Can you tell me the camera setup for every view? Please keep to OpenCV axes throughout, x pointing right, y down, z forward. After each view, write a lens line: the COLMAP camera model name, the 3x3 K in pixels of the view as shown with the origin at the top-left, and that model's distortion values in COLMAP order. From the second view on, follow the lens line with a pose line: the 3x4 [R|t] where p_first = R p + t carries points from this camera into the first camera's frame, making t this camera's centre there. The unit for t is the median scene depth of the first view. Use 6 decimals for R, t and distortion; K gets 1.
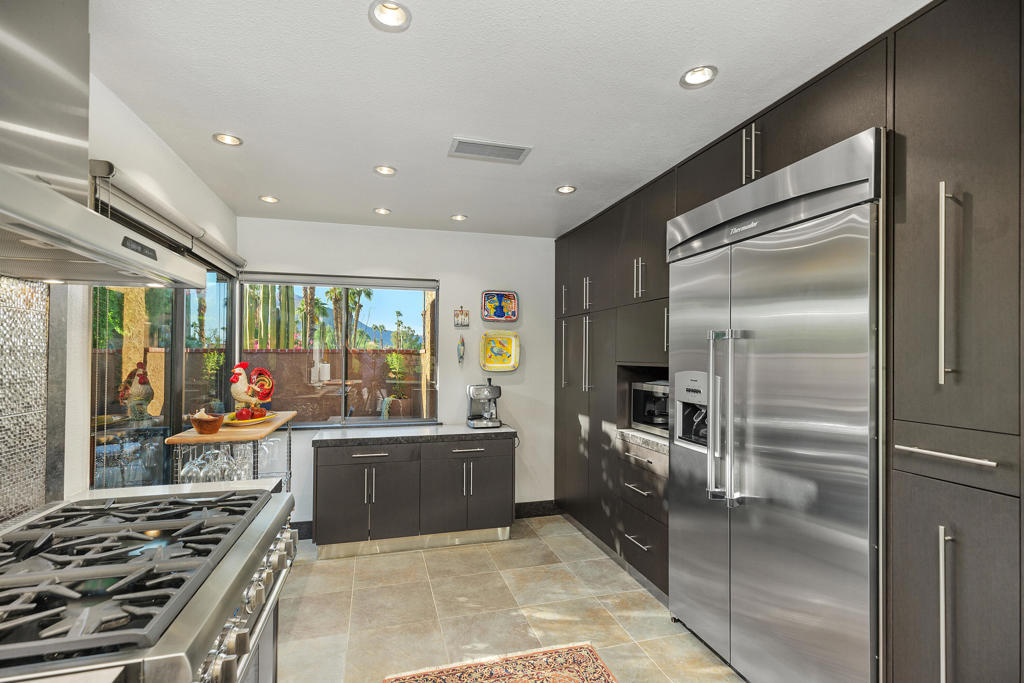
lens RADIAL K [[470.2, 0, 513.4], [0, 470.2, 348.3], [0, 0, 1]] dist [0.001862, -0.000338]
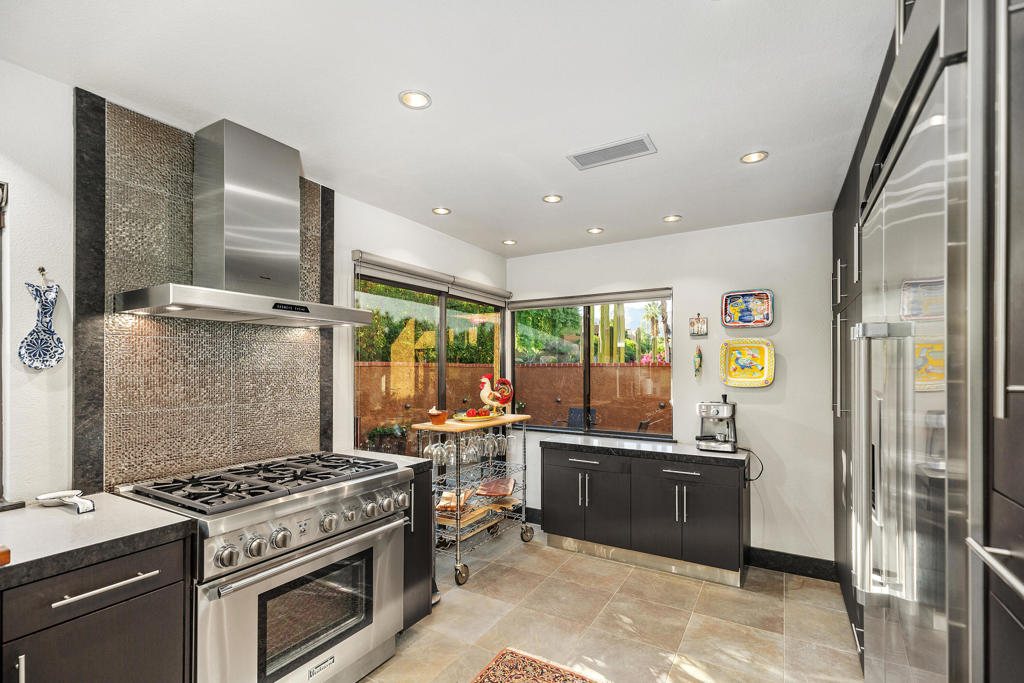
lens RADIAL K [[475.3, 0, 498.1], [0, 475.3, 365.0], [0, 0, 1]] dist [0.002930, -0.000111]
pose [[0.674948, -0.007549, -0.737827, 0.331937], [0.013329, 0.999909, 0.001962, 0.002570], [0.737745, -0.011159, 0.674987, 0.116265]]
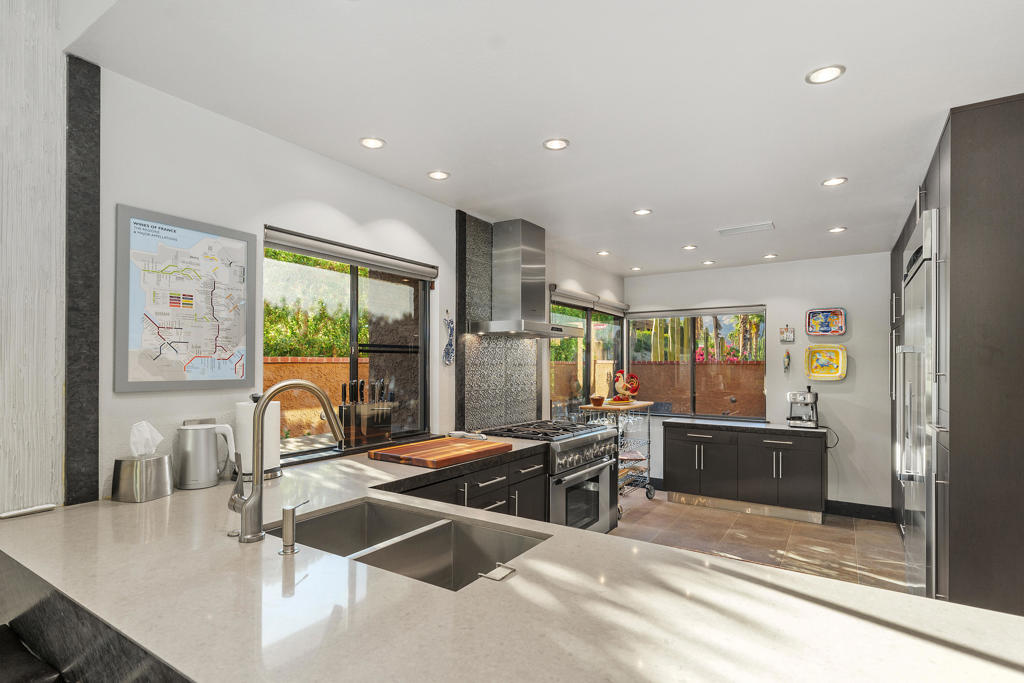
lens RADIAL K [[521.2, 0, 499.5], [0, 521.2, 361.0], [0, 0, 1]] dist [-0.001273, -0.000393]
pose [[0.645056, -0.006152, -0.764111, 0.469196], [0.009558, 0.999954, 0.000018, -0.005779], [0.764076, -0.007315, 0.645085, -0.442659]]
